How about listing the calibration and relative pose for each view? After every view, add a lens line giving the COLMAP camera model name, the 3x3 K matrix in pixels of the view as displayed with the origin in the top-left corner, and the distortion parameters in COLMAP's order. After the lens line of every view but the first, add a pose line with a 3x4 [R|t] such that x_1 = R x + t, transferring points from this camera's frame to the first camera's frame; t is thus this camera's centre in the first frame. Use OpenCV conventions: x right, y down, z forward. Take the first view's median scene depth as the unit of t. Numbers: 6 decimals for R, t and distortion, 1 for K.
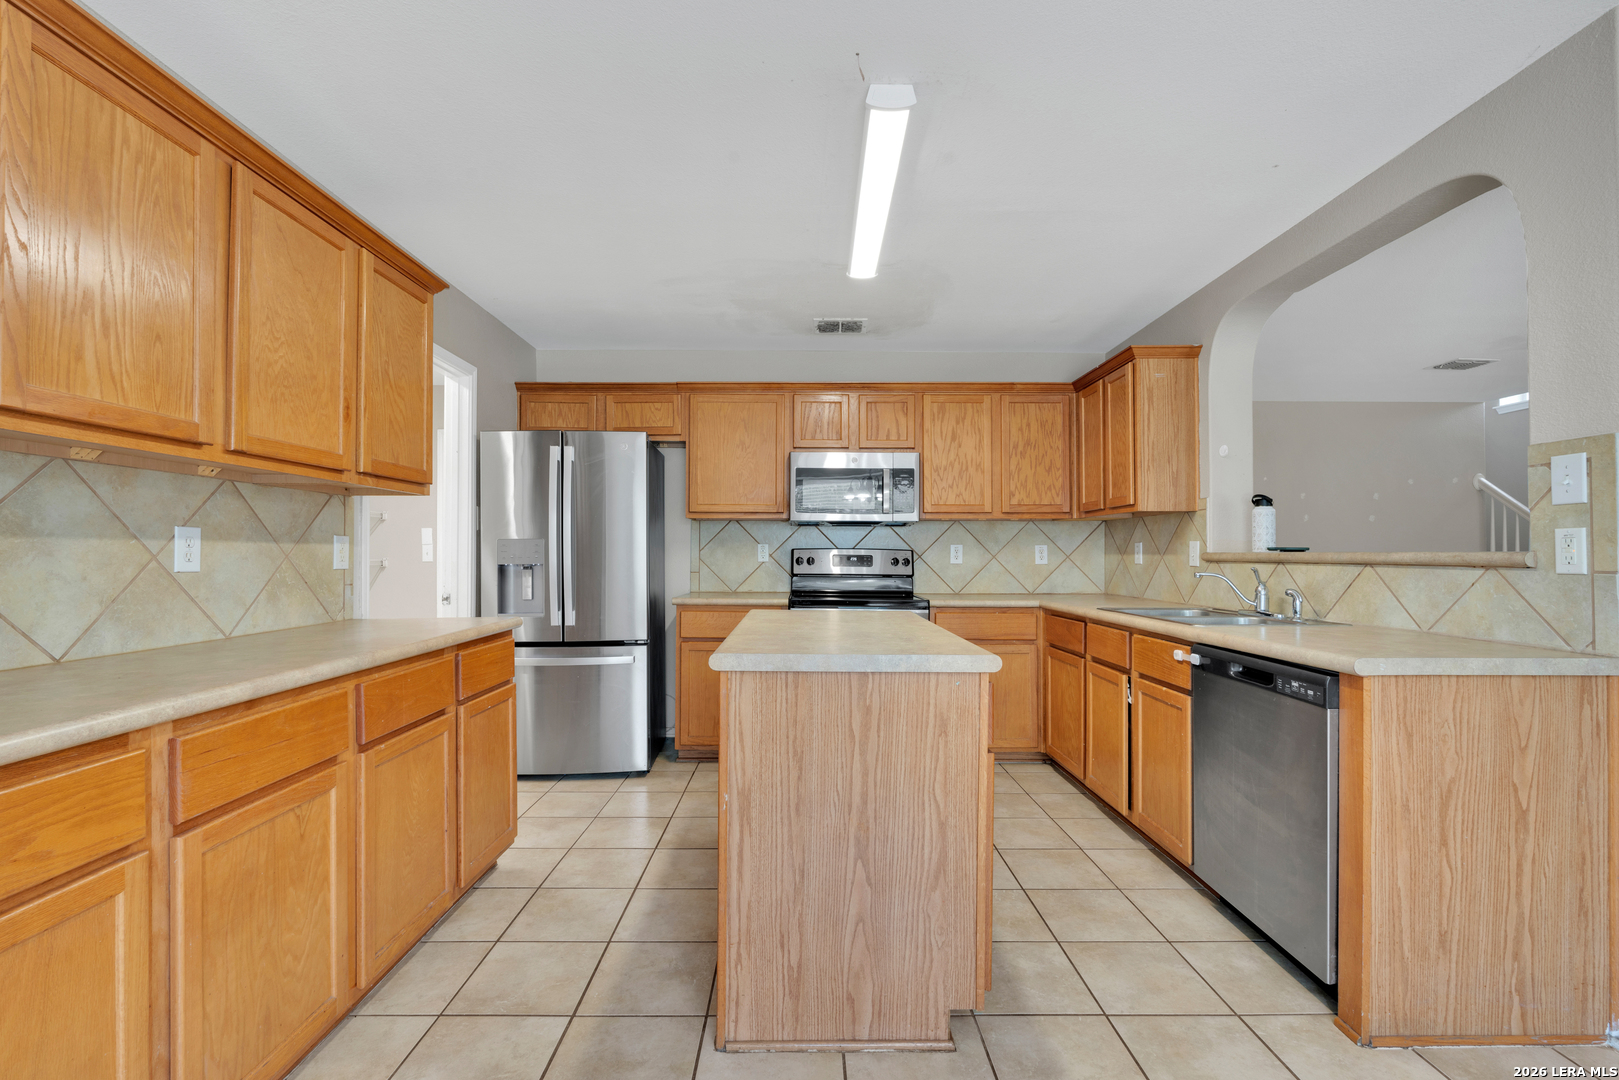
lens RADIAL K [[712.4, 0, 810.1], [0, 712.4, 549.6], [0, 0, 1]] dist [-0.002620, -0.000265]
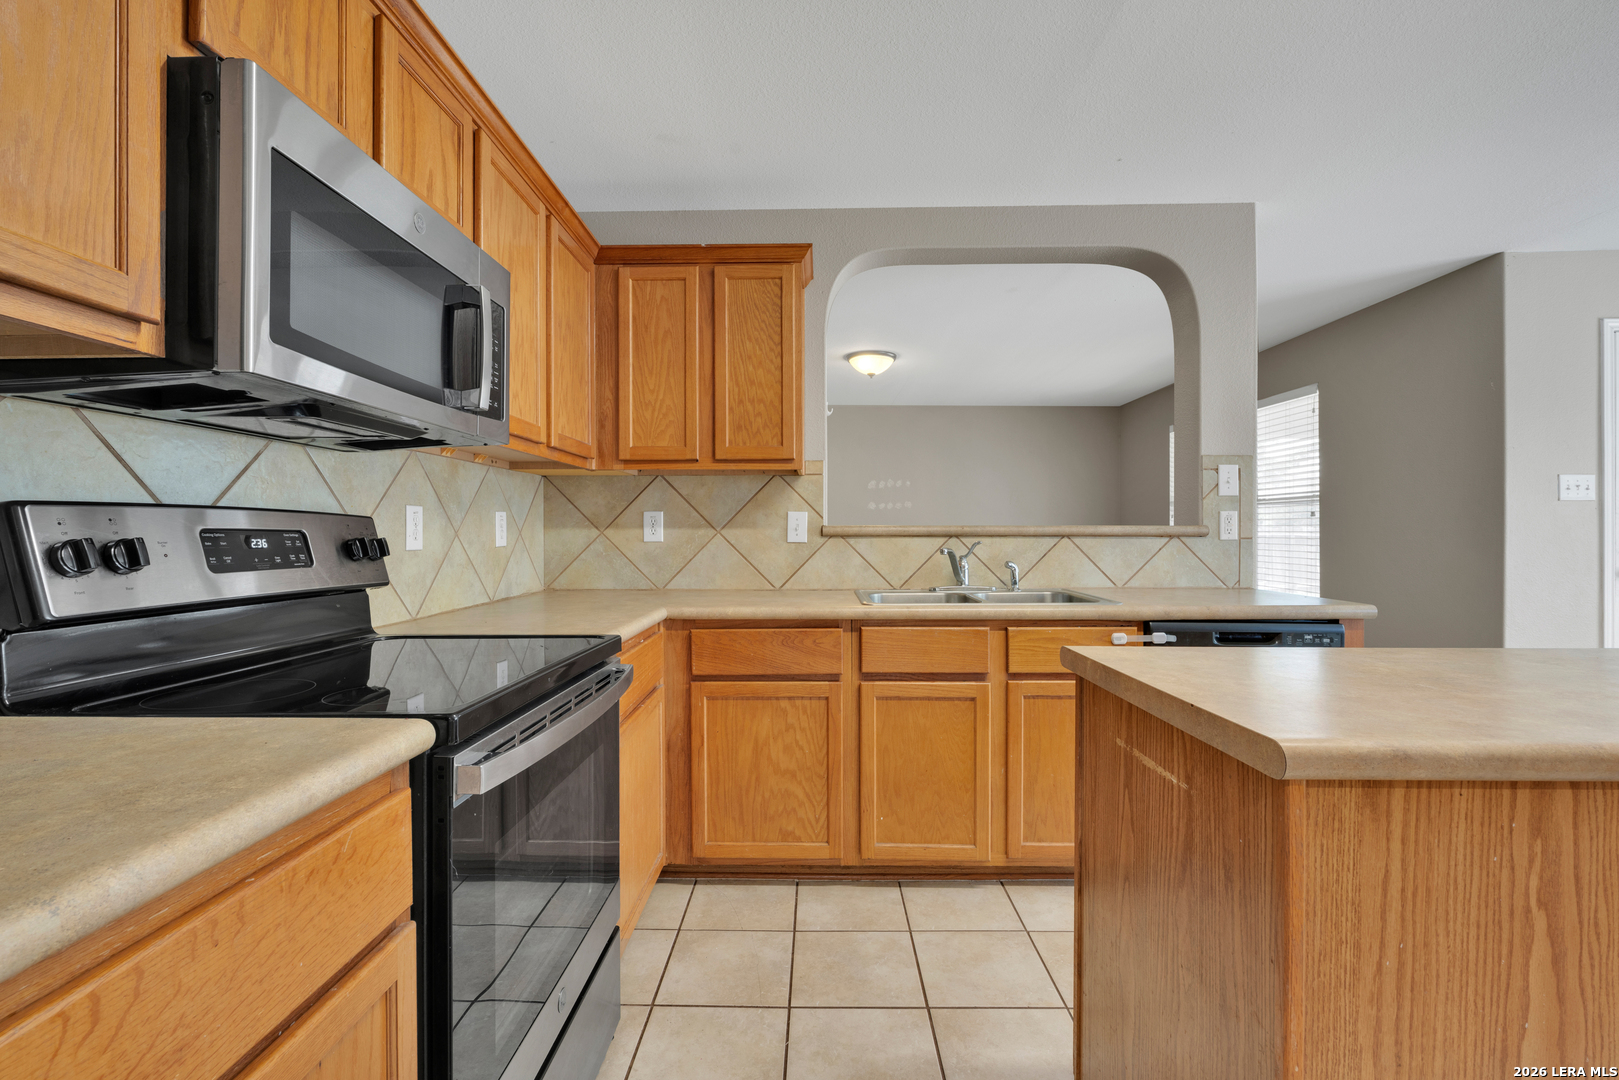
lens RADIAL K [[712.4, 0, 809.2], [0, 712.4, 534.7], [0, 0, 1]] dist [-0.002620, -0.000265]
pose [[0.029529, -0.011123, 0.999502, -0.311501], [-0.006057, 0.999918, 0.011306, 0.005910], [-0.999546, -0.006388, 0.029459, 1.063618]]
